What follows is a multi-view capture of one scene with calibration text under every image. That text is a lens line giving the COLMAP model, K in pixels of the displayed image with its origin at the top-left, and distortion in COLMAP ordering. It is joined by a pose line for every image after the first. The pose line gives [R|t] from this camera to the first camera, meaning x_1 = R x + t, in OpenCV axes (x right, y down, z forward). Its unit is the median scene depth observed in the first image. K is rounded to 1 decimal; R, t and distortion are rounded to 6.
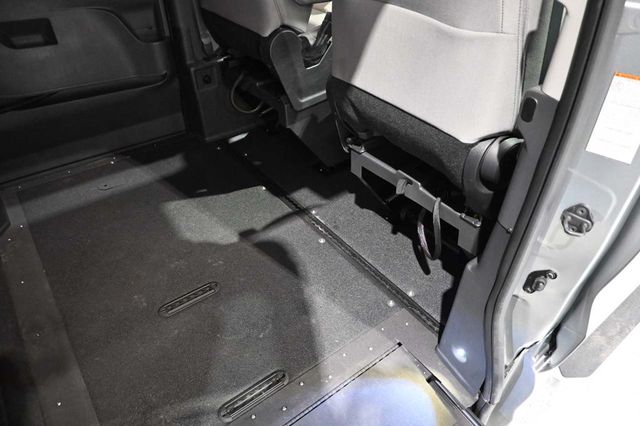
lens RADIAL K [[435.8, 0, 320.0], [0, 435.8, 213.0], [0, 0, 1]] dist [-0.001734, 0.000833]
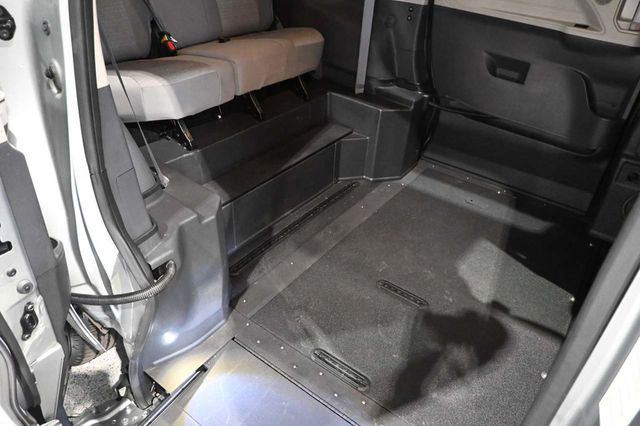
lens RADIAL K [[435.8, 0, 320.0], [0, 435.8, 213.0], [0, 0, 1]] dist [-0.001734, 0.000833]
pose [[0.287259, 0.547829, -0.785726, 0.326201], [-0.636550, 0.722139, 0.270774, -0.100360], [0.715742, 0.422372, 0.556161, 0.096042]]
